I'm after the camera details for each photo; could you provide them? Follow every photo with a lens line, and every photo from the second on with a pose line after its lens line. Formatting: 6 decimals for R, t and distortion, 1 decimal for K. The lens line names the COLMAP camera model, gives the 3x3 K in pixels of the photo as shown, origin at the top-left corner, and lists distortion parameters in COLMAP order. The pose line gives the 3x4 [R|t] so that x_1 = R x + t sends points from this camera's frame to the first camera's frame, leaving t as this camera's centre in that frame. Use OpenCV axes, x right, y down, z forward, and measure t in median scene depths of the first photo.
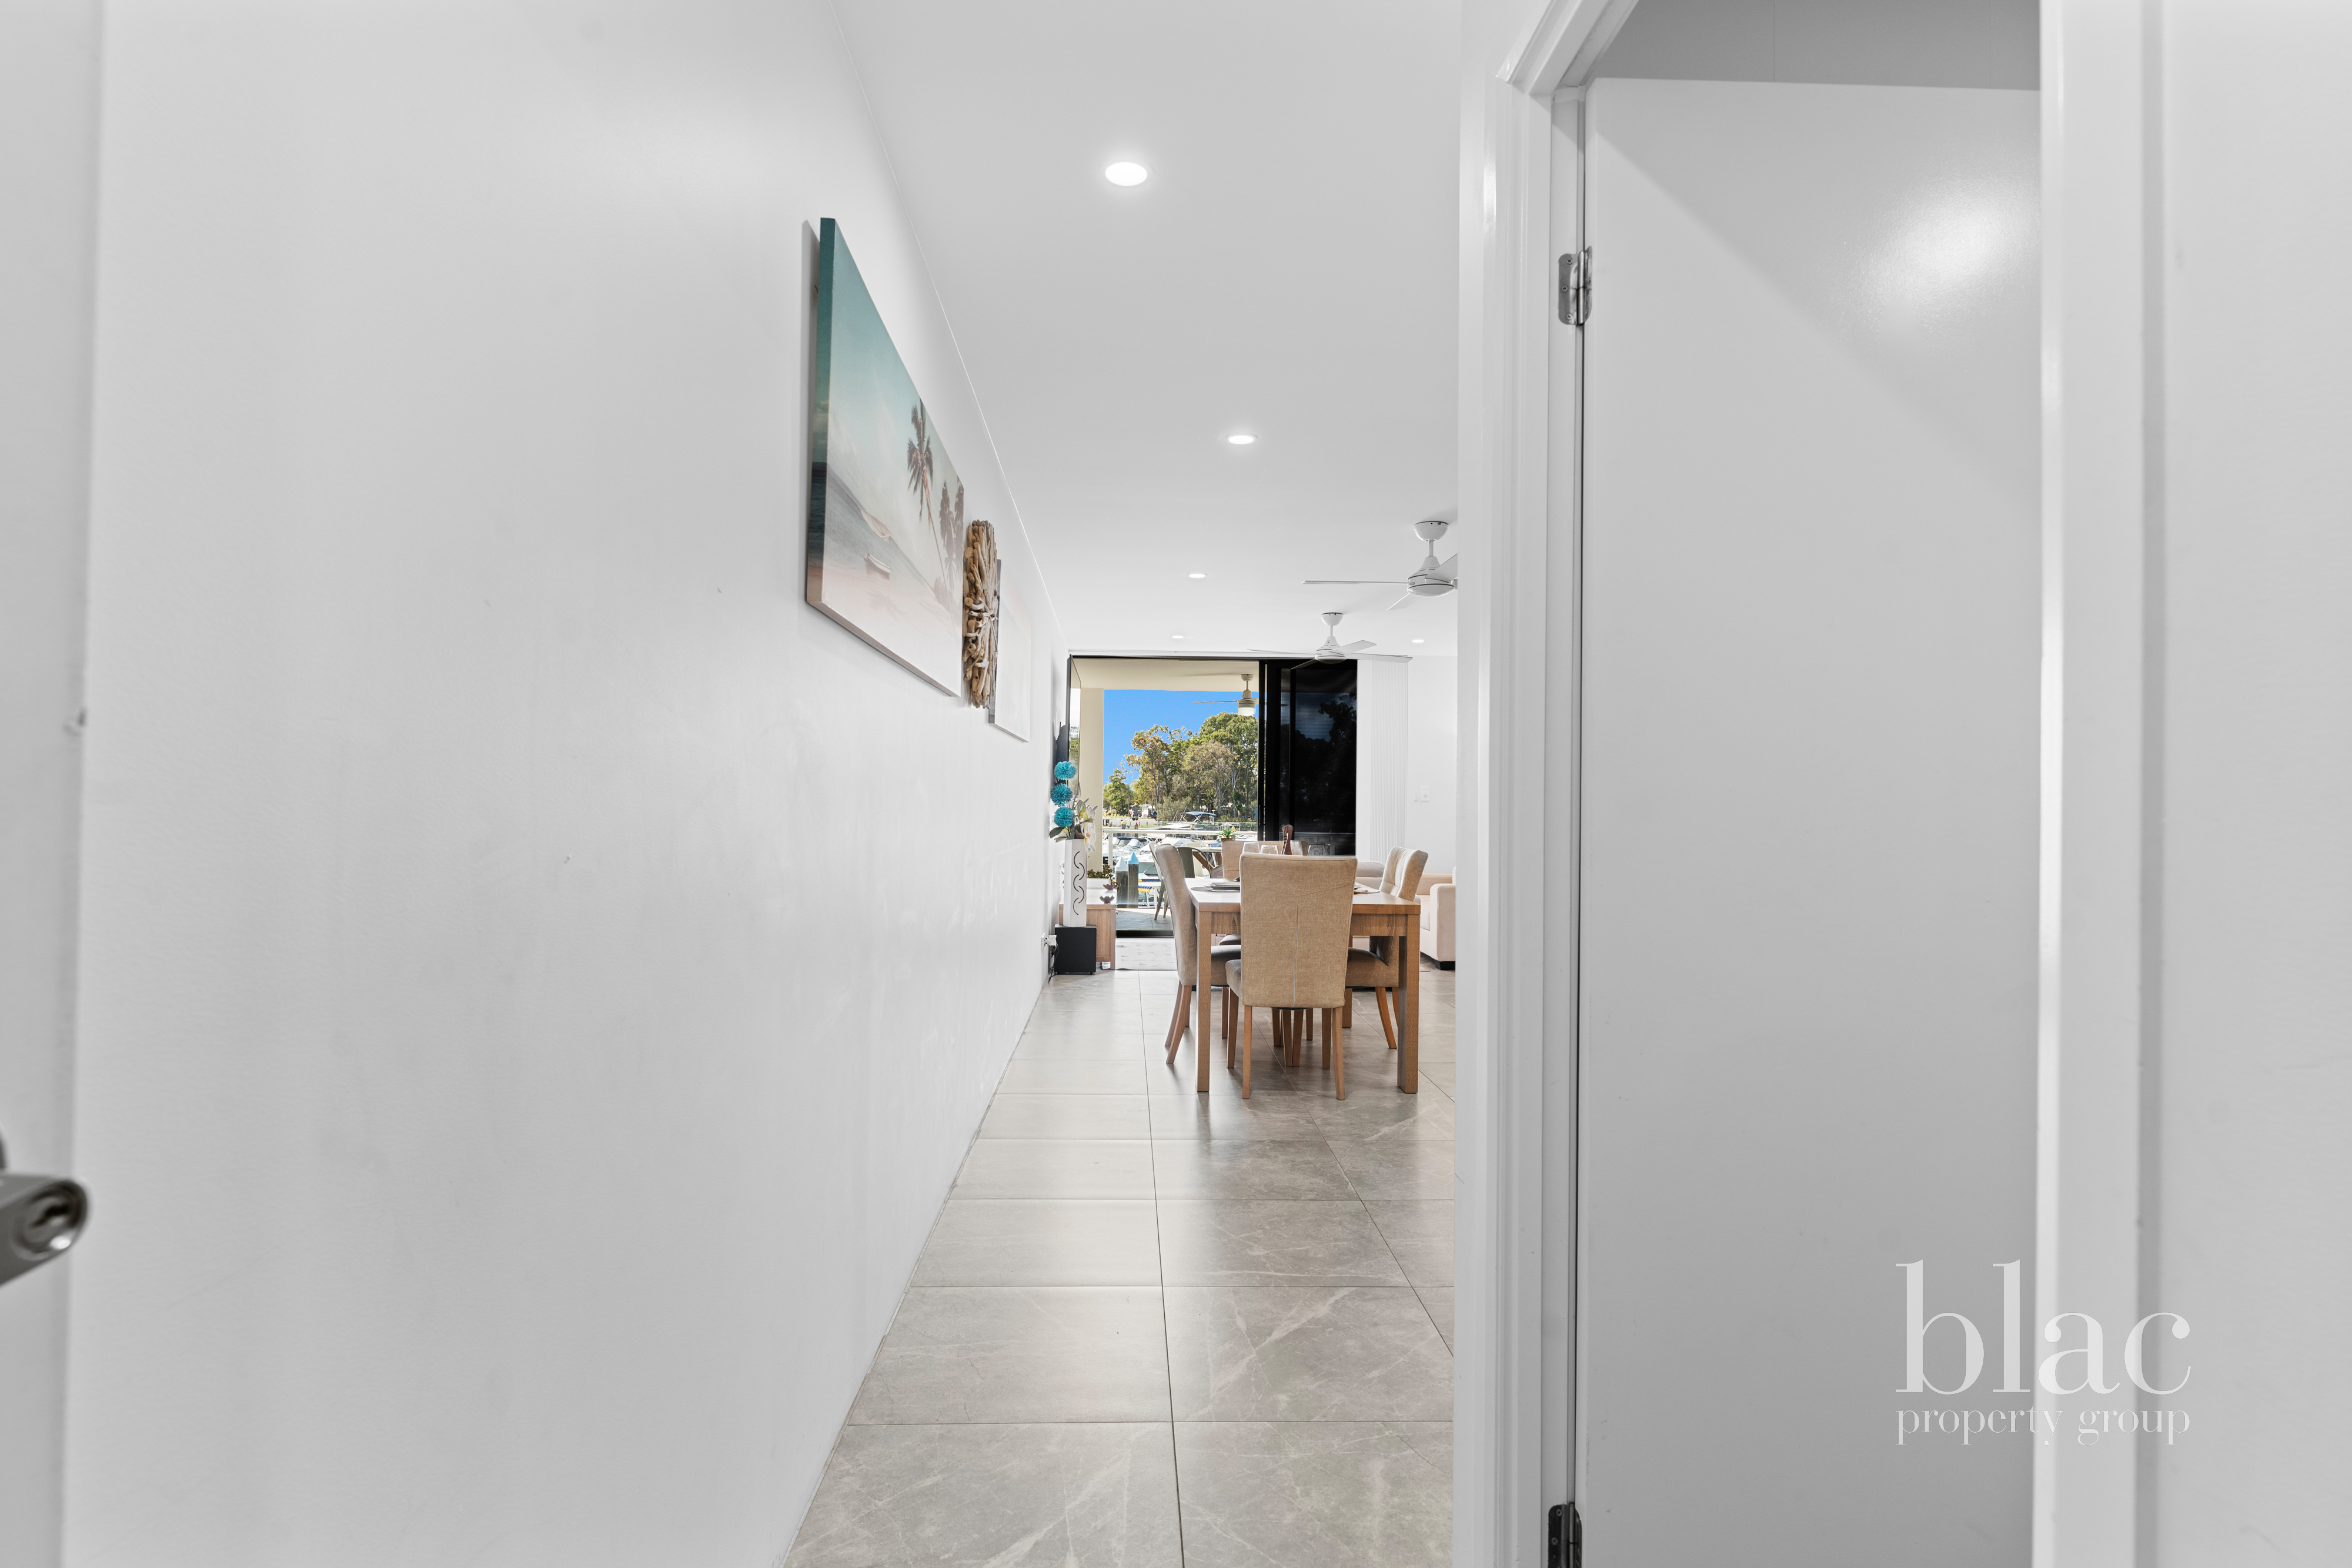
lens RADIAL K [[1153.3, 0, 1176.0], [0, 1153.3, 784.0], [0, 0, 1]] dist [-0.000271, -0.000010]
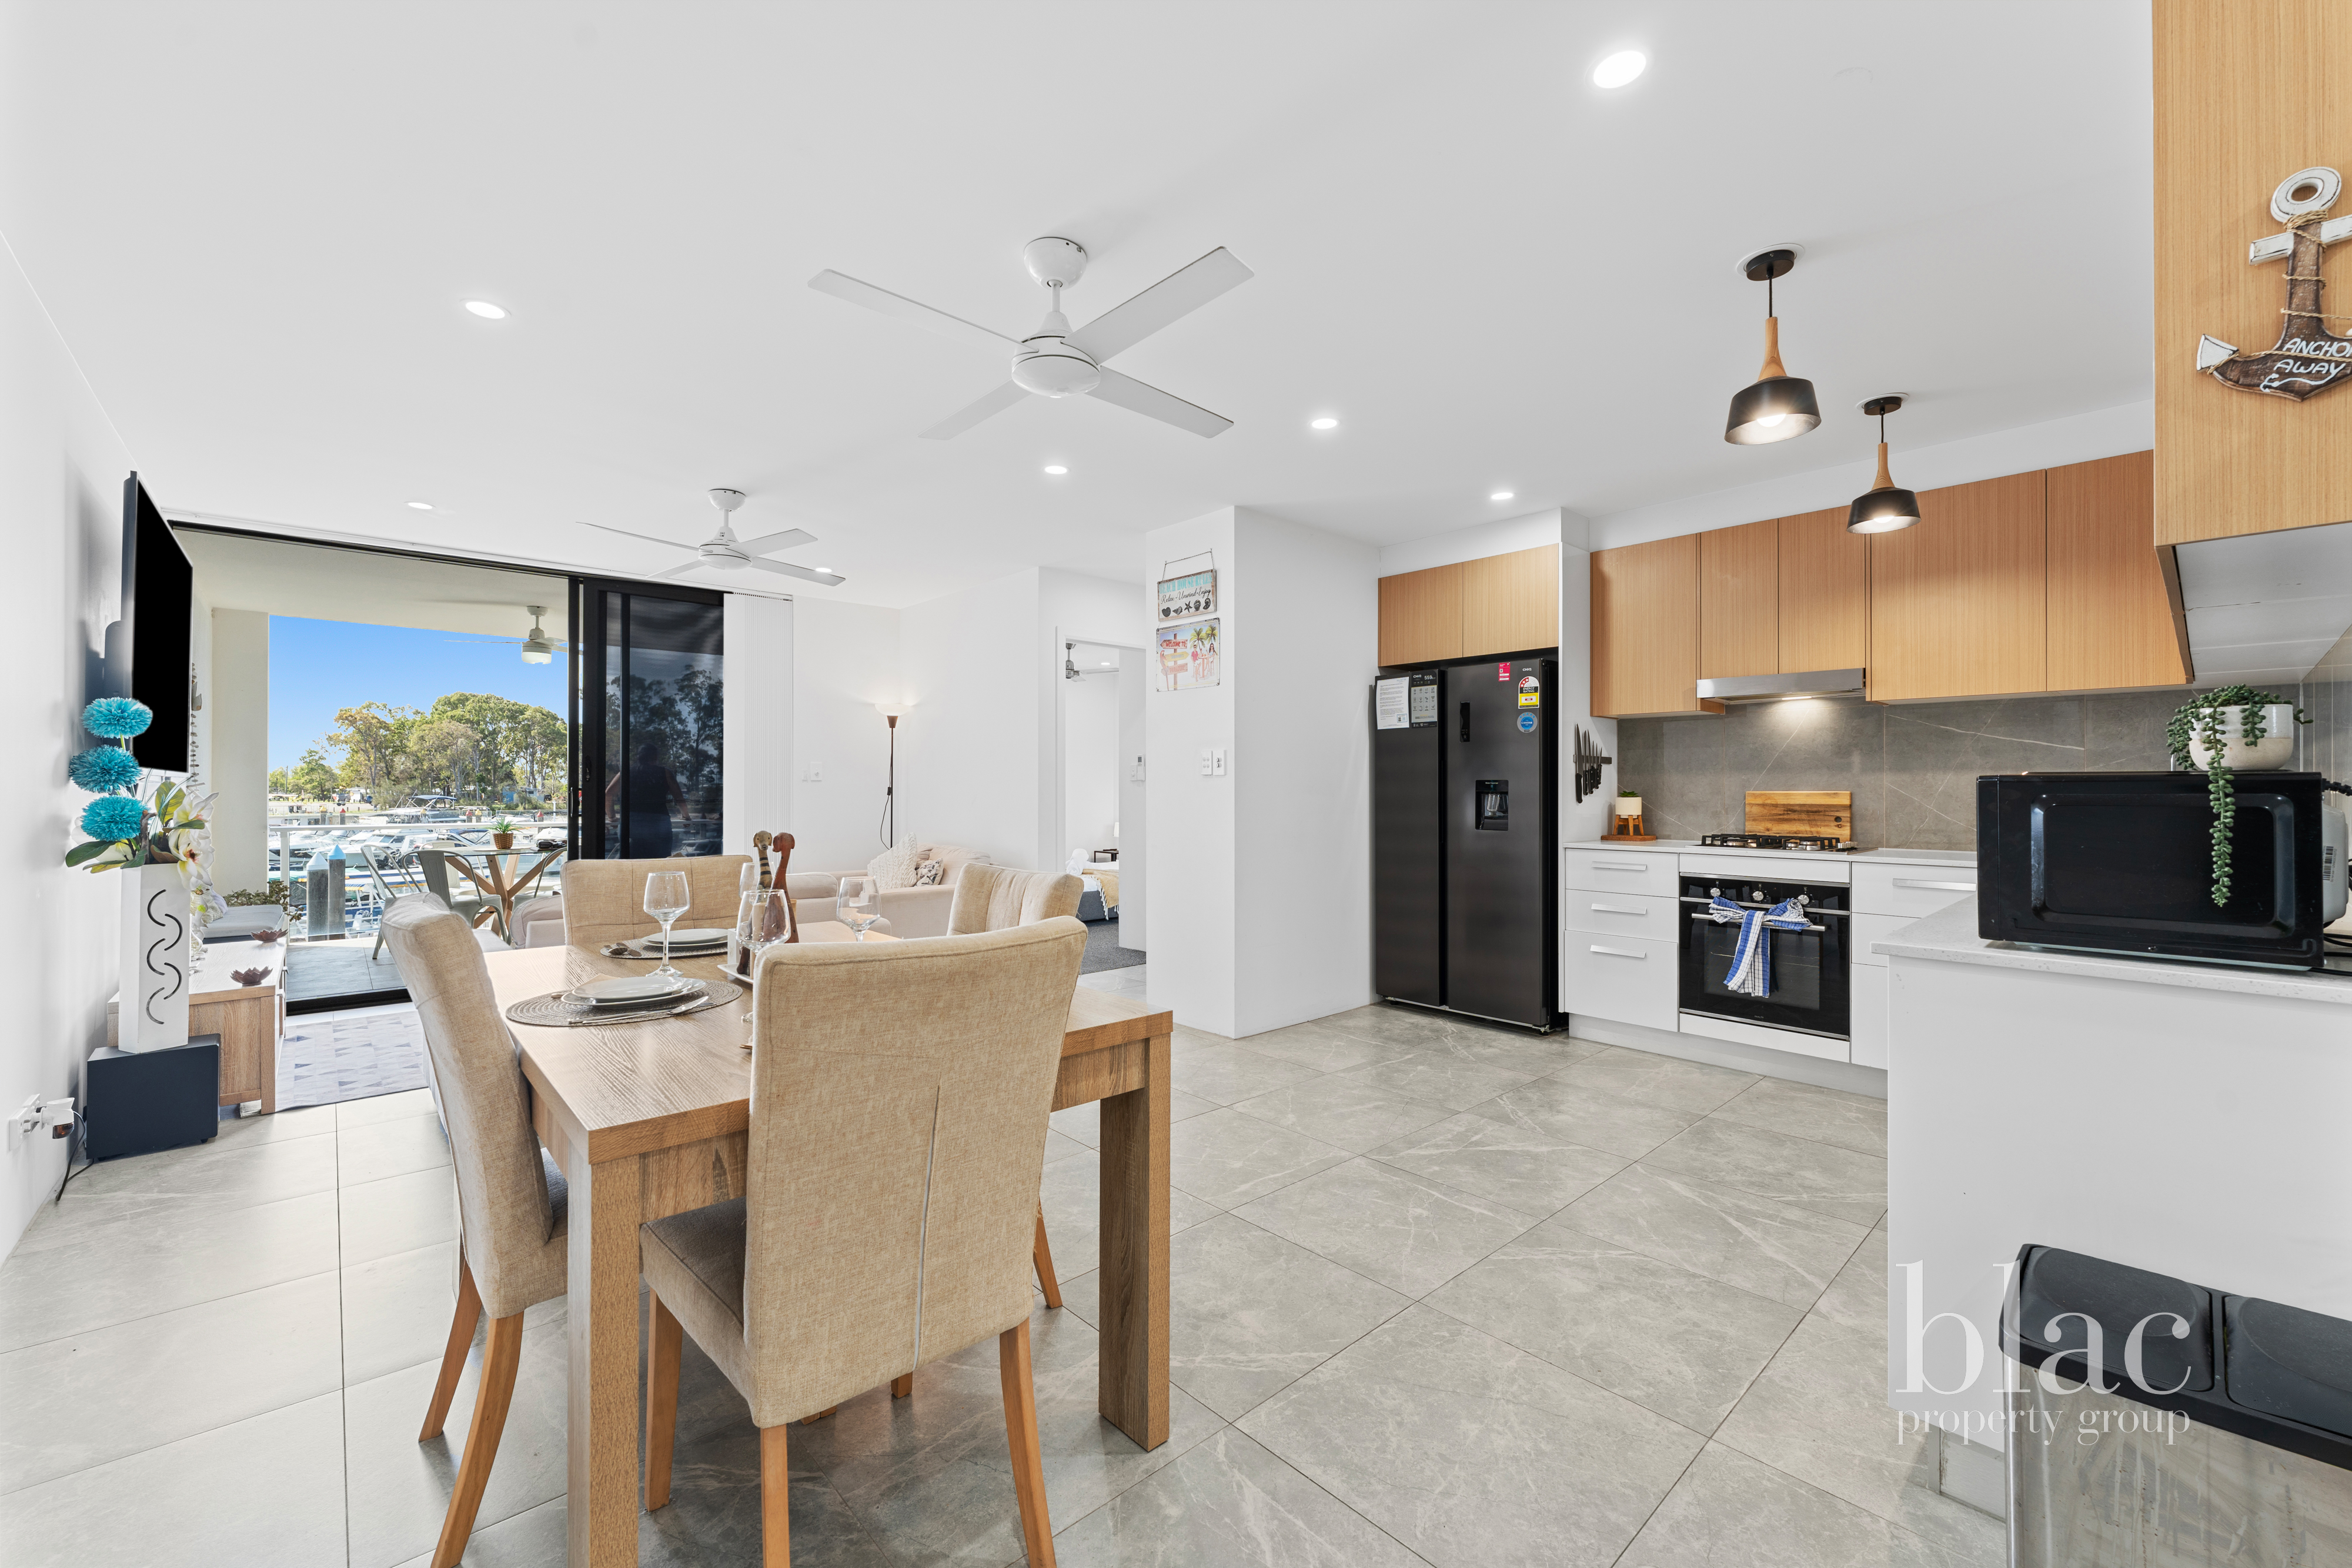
lens RADIAL K [[938.6, 0, 1170.7], [0, 938.6, 780.5], [0, 0, 1]] dist [-0.001424, -0.000025]
pose [[0.771902, -0.006388, 0.635709, -0.009476], [-0.002490, 0.999911, 0.013071, 0.007539], [-0.635736, -0.011672, 0.771818, 0.439359]]
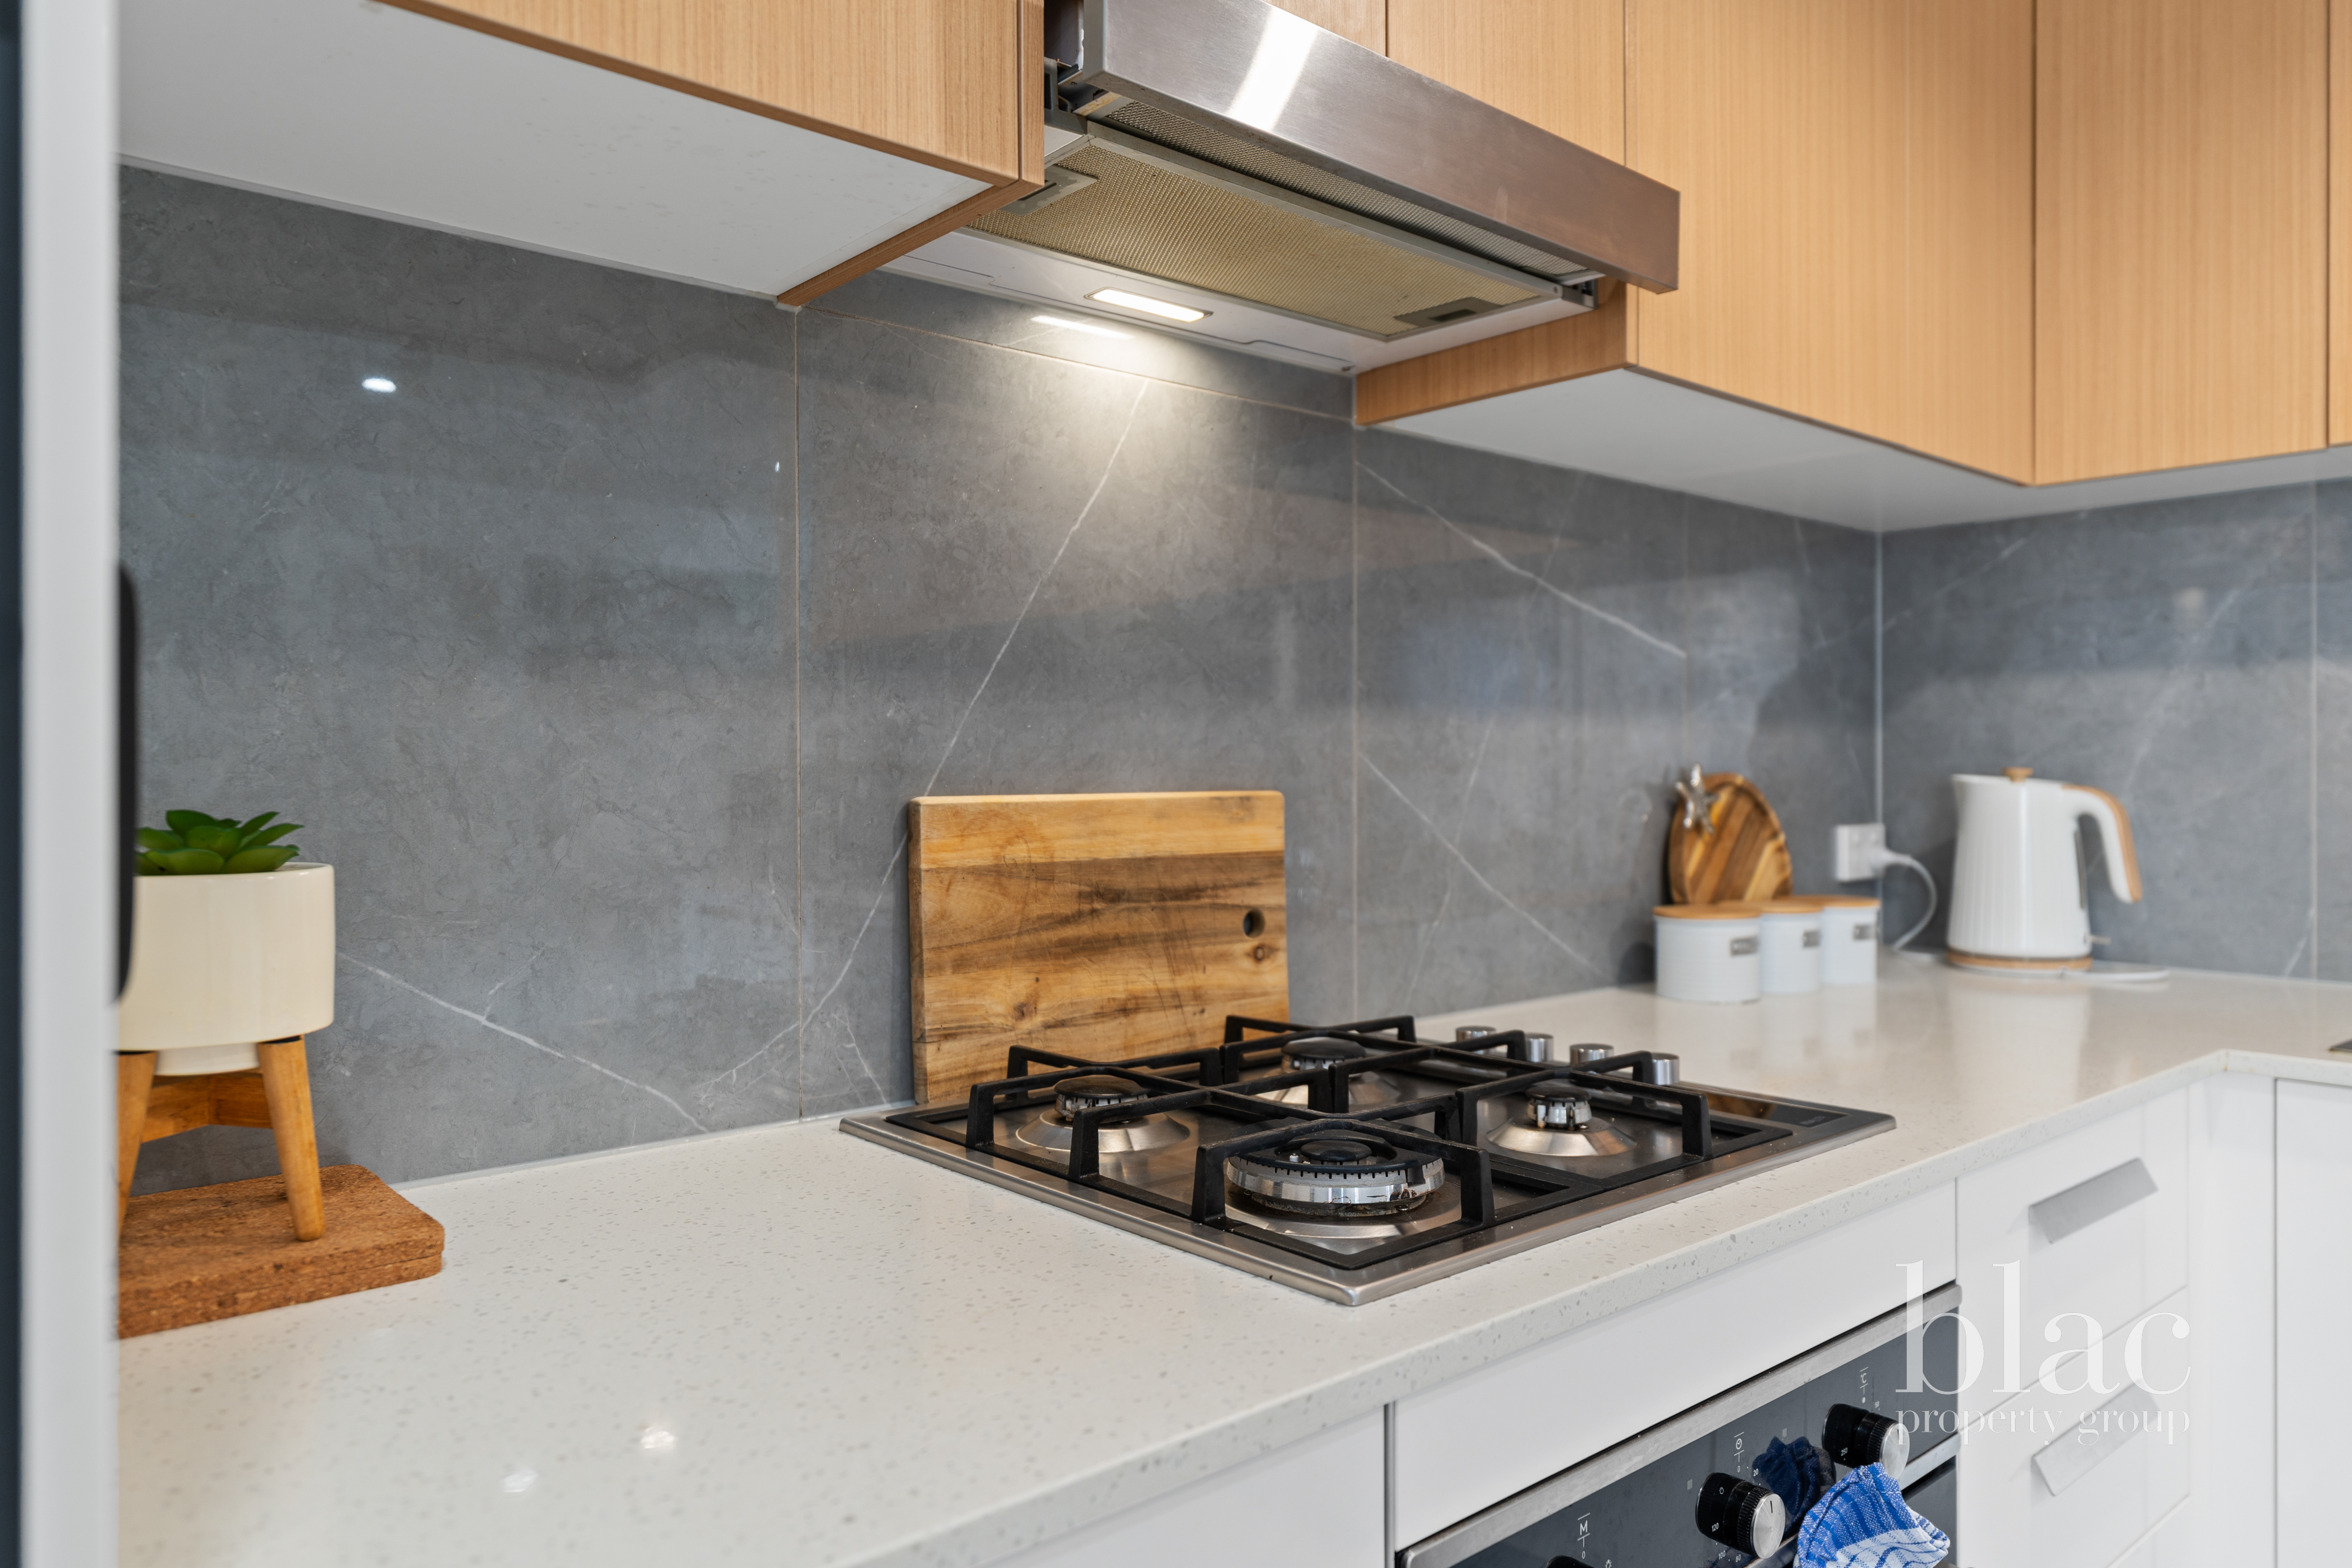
lens RADIAL K [[1554.8, 0, 1166.7], [0, 1554.8, 777.2], [0, 0, 1]] dist [0.004739, 0.000874]
pose [[-0.618200, -0.013034, 0.785913, 0.466816], [-0.017760, 0.999839, 0.002612, 0.017458], [-0.785820, -0.012343, -0.618332, 0.725817]]
